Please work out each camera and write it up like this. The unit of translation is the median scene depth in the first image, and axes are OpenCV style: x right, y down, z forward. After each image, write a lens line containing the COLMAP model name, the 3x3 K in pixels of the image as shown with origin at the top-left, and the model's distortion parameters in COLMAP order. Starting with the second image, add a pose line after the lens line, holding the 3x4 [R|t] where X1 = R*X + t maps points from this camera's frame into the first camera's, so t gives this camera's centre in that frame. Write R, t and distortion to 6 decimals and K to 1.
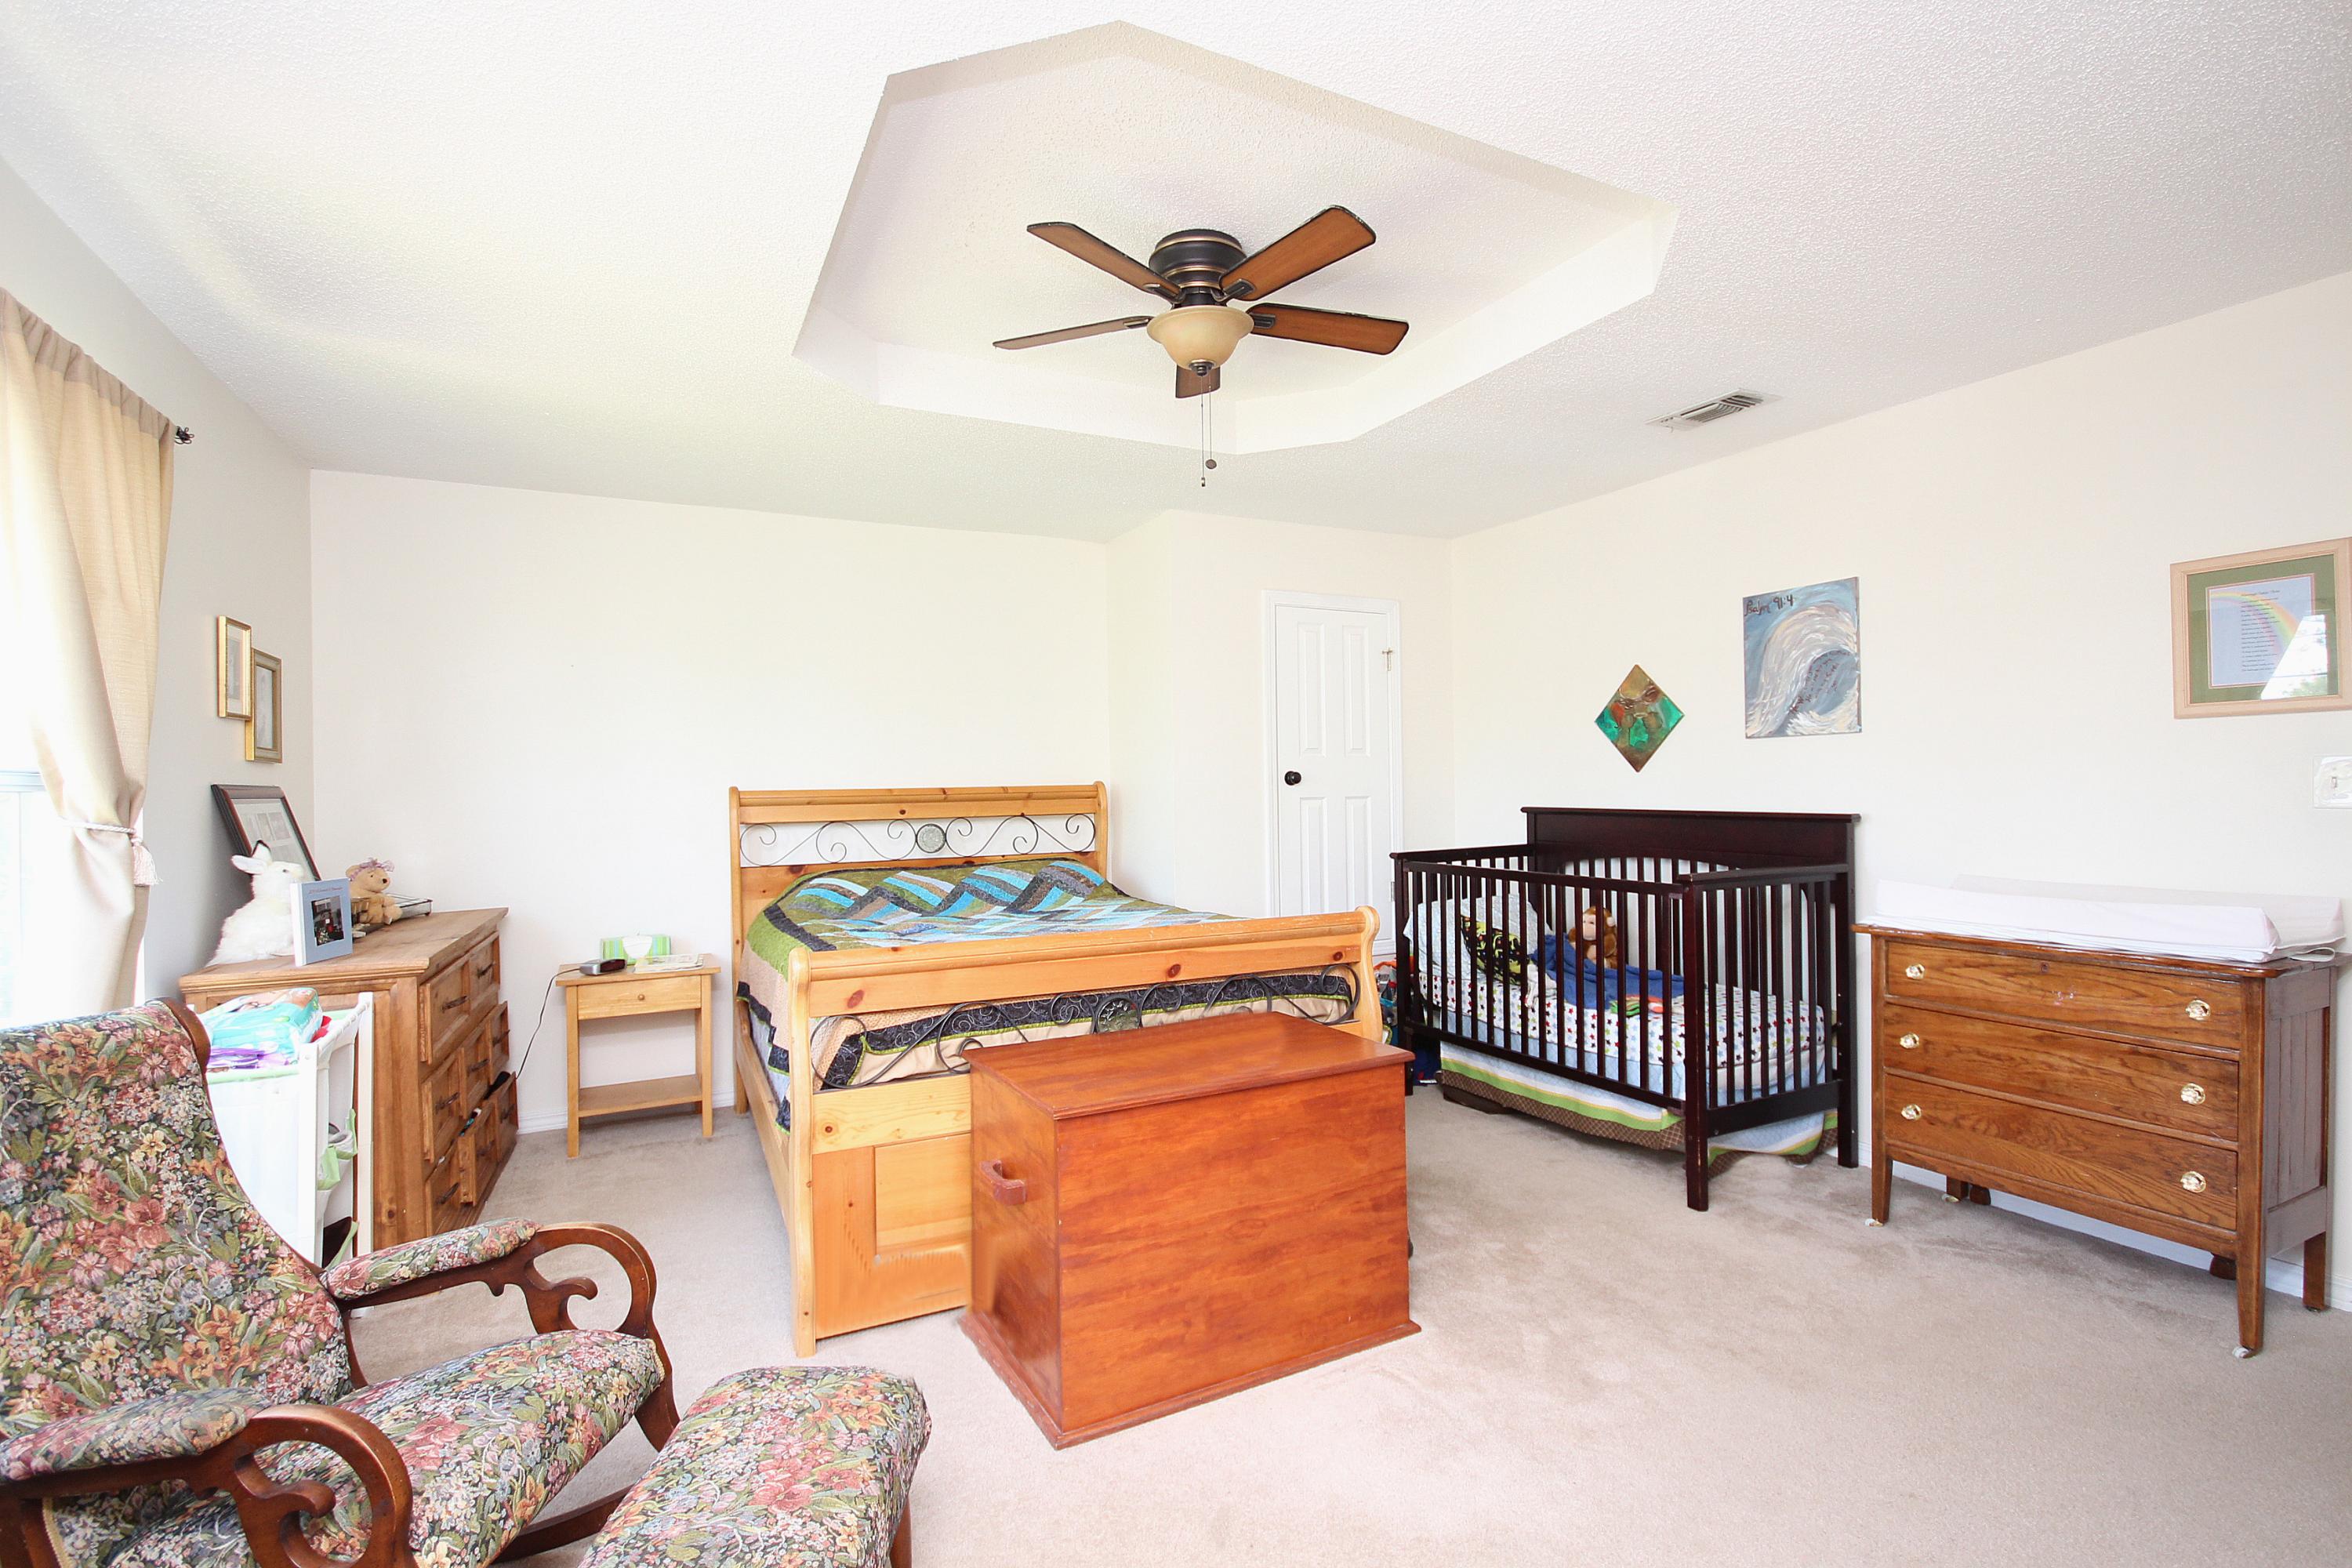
lens RADIAL K [[1085.9, 0, 1191.5], [0, 1085.9, 783.4], [0, 0, 1]] dist [0.001641, -0.004744]
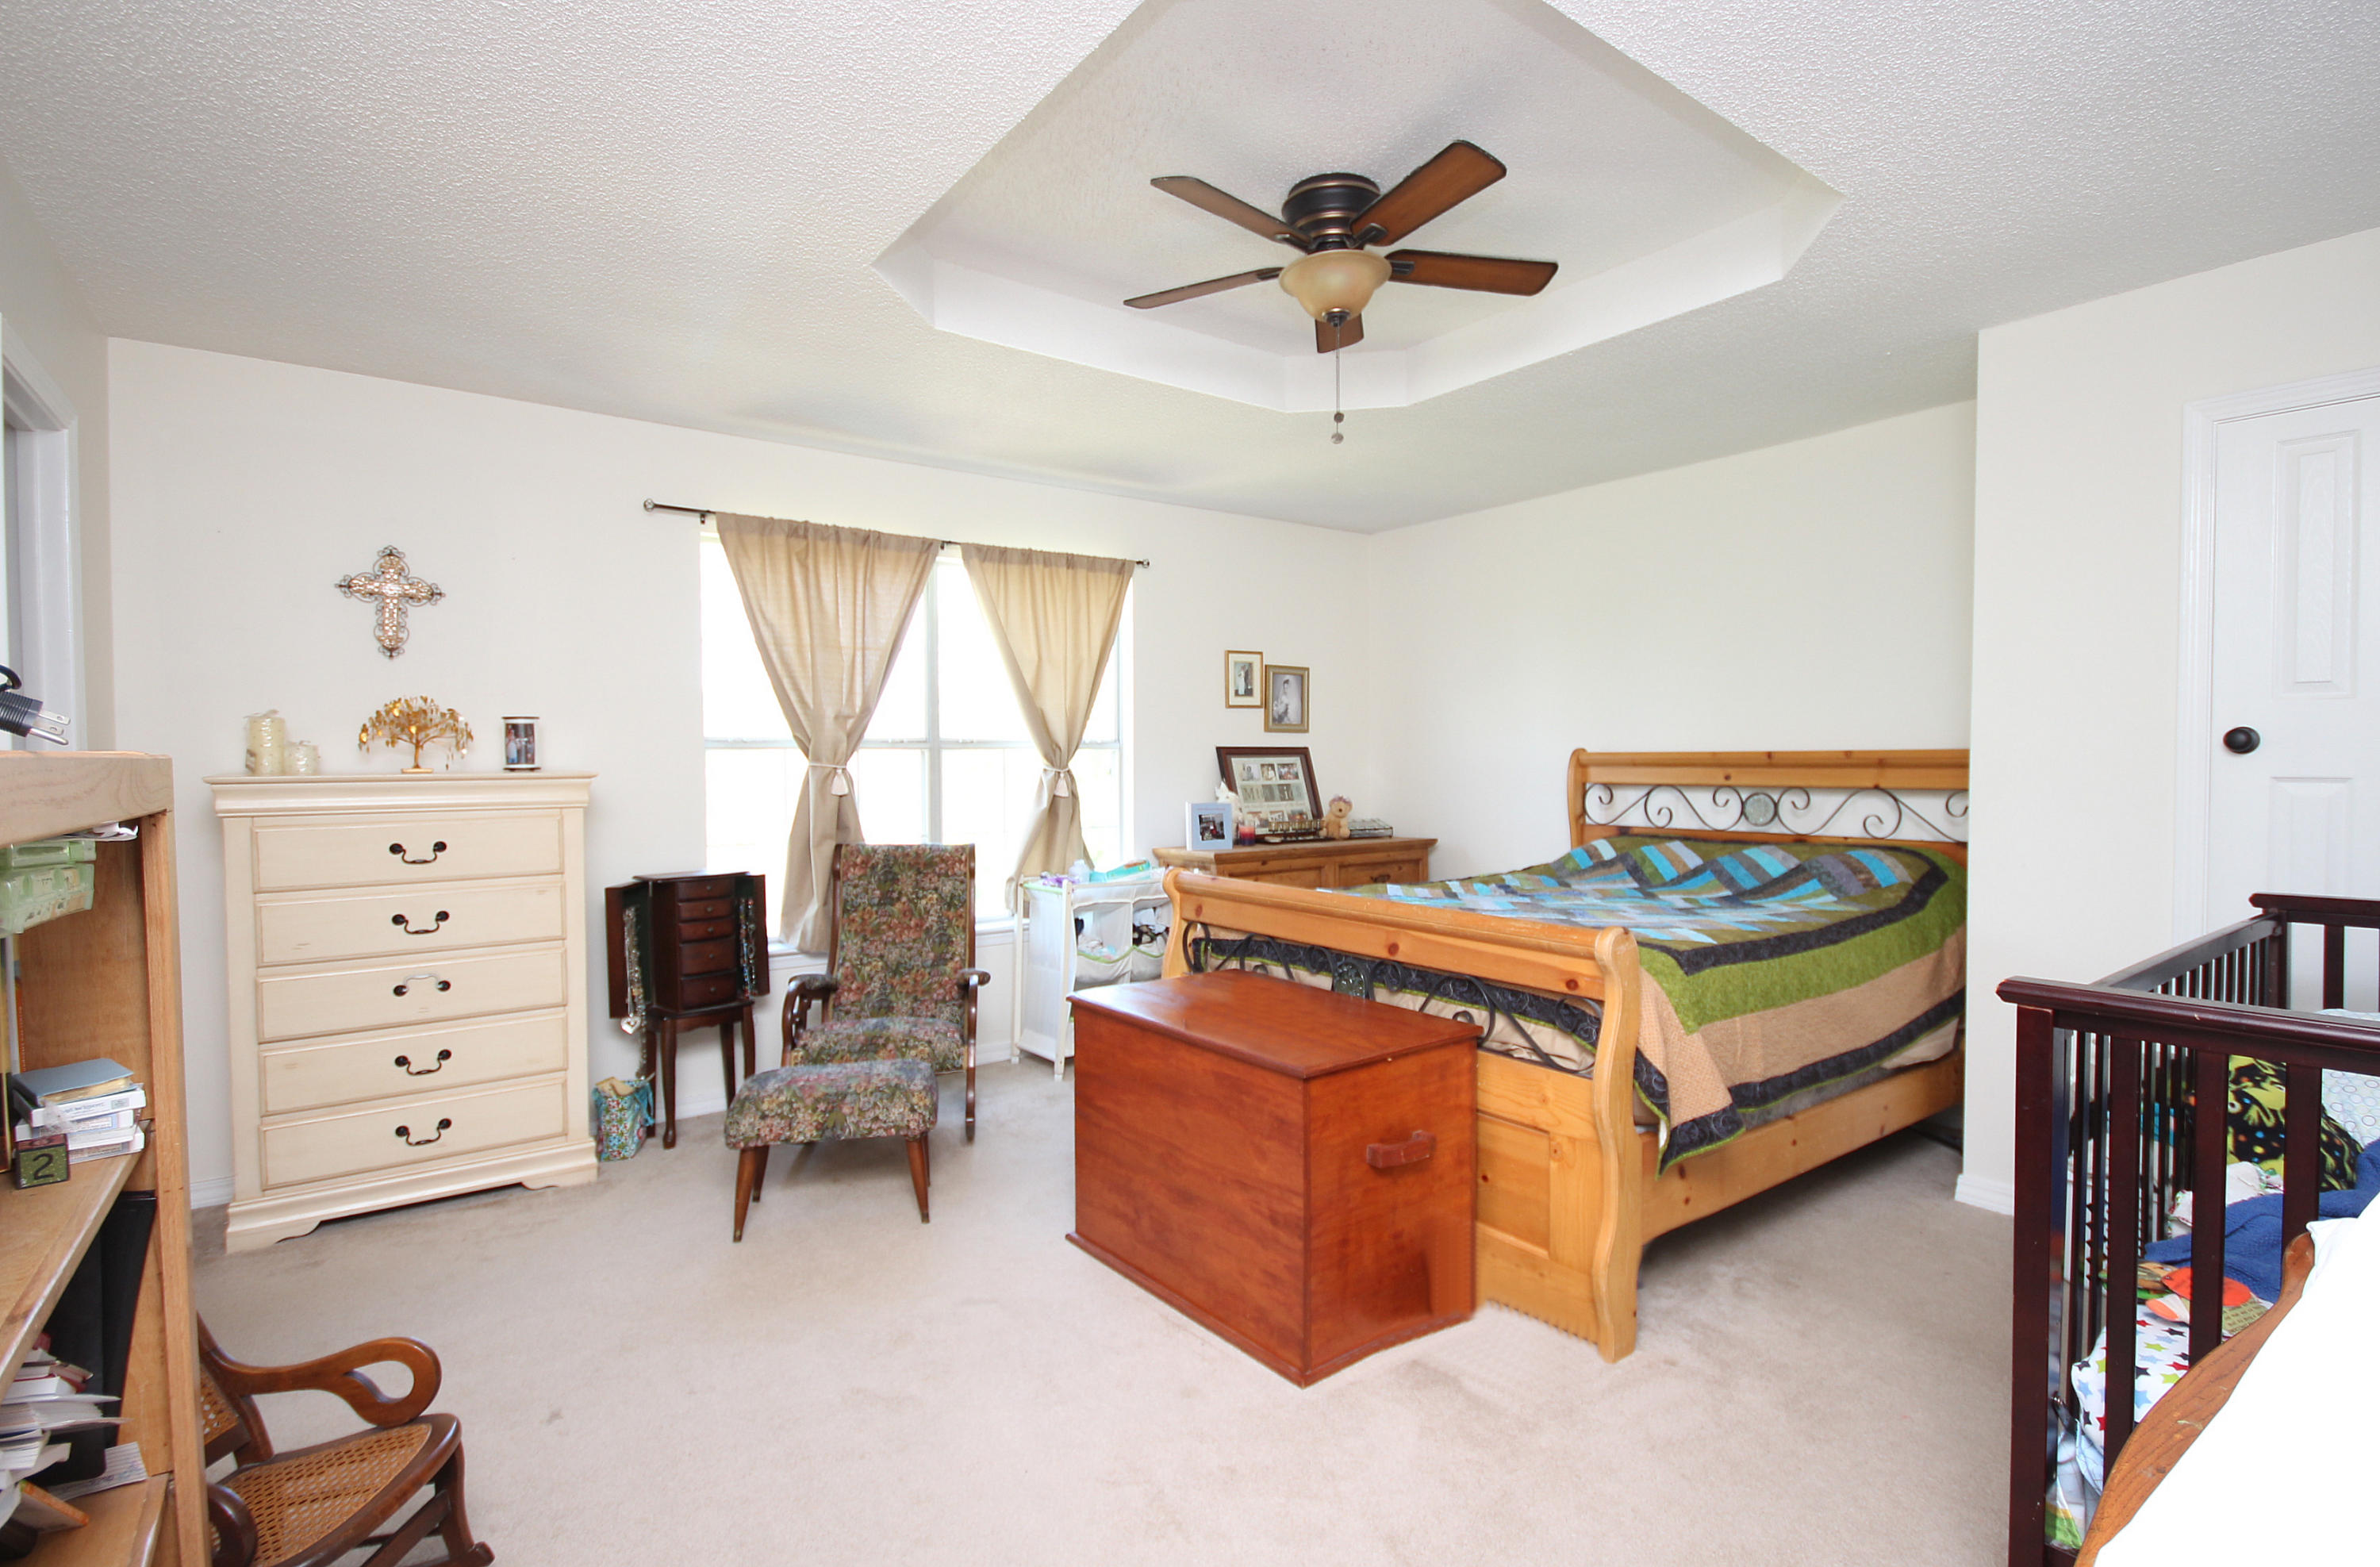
lens RADIAL K [[1138.1, 0, 1206.3], [0, 1138.1, 784.7], [0, 0, 1]] dist [0.000611, -0.008017]
pose [[0.168472, 0.039266, -0.984924, 0.635909], [0.003852, 0.999172, 0.040493, -0.008435], [0.985699, -0.010616, 0.168181, 0.459944]]
